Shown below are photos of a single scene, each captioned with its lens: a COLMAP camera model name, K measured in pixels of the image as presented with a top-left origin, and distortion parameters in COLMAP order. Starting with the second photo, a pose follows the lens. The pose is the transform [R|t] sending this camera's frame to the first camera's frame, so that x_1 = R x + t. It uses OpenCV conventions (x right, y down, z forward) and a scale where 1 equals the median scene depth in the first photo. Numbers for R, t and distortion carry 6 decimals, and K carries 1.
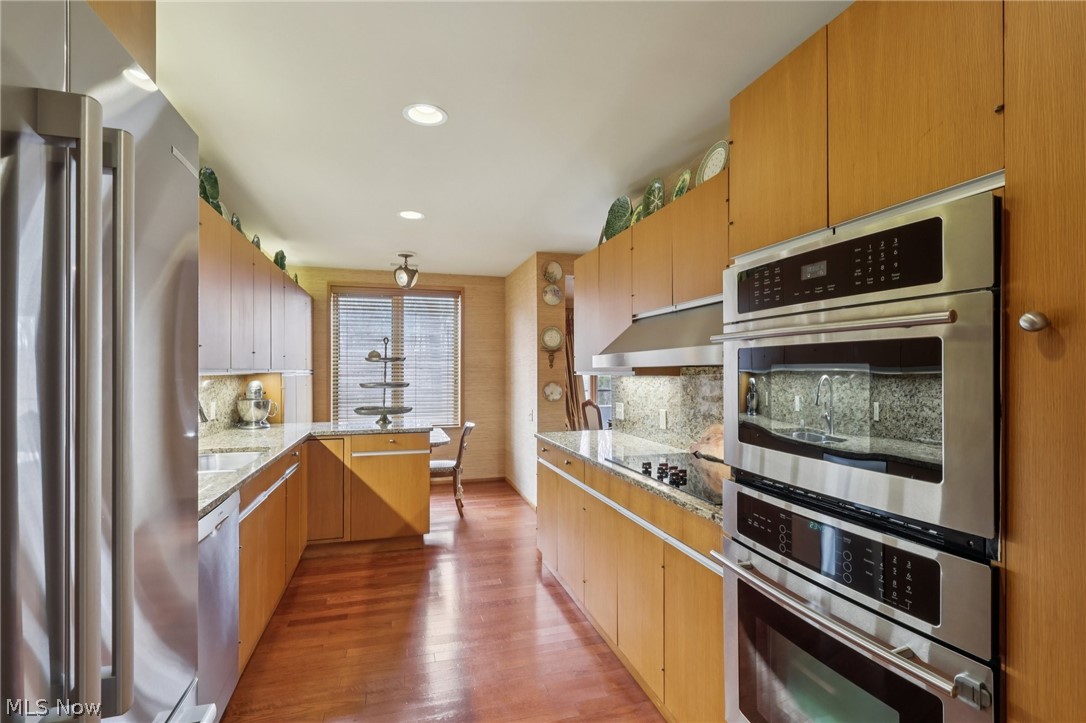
lens RADIAL K [[500.0, 0, 543.6], [0, 500.0, 367.1], [0, 0, 1]] dist [-0.005627, 0.000500]
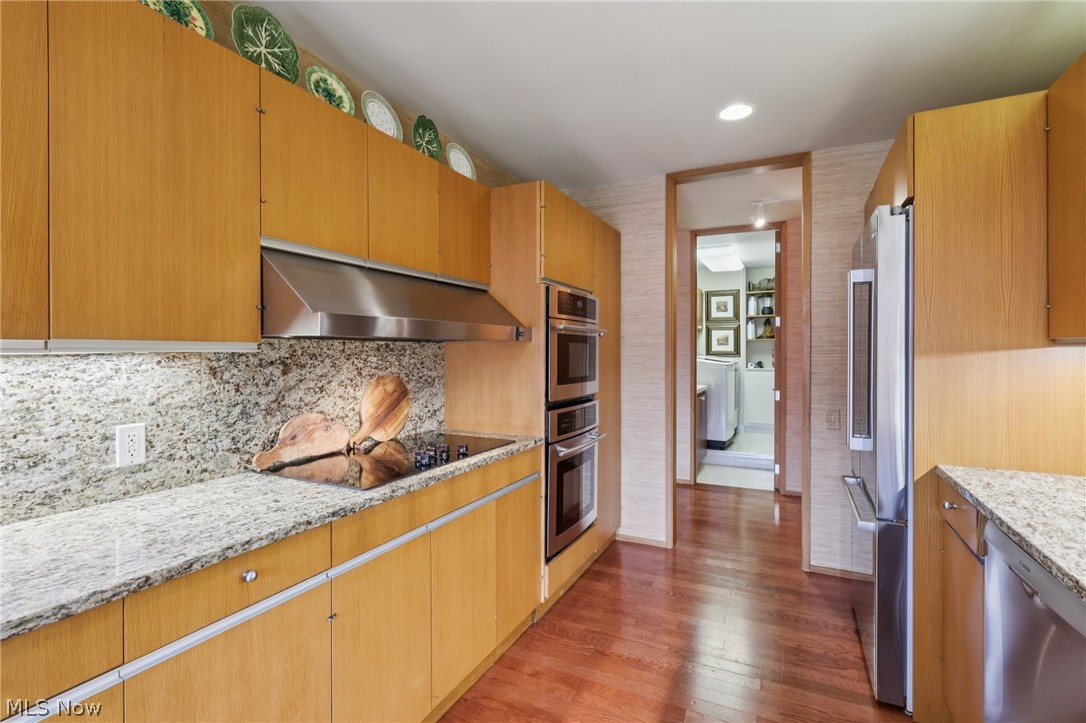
lens RADIAL K [[500.0, 0, 543.7], [0, 500.0, 356.0], [0, 0, 1]] dist [-0.005627, 0.000500]
pose [[-0.725134, -0.001819, 0.688605, -0.438359], [0.000241, 0.999996, 0.002895, 0.022797], [-0.688608, 0.002265, -0.725131, 1.281037]]
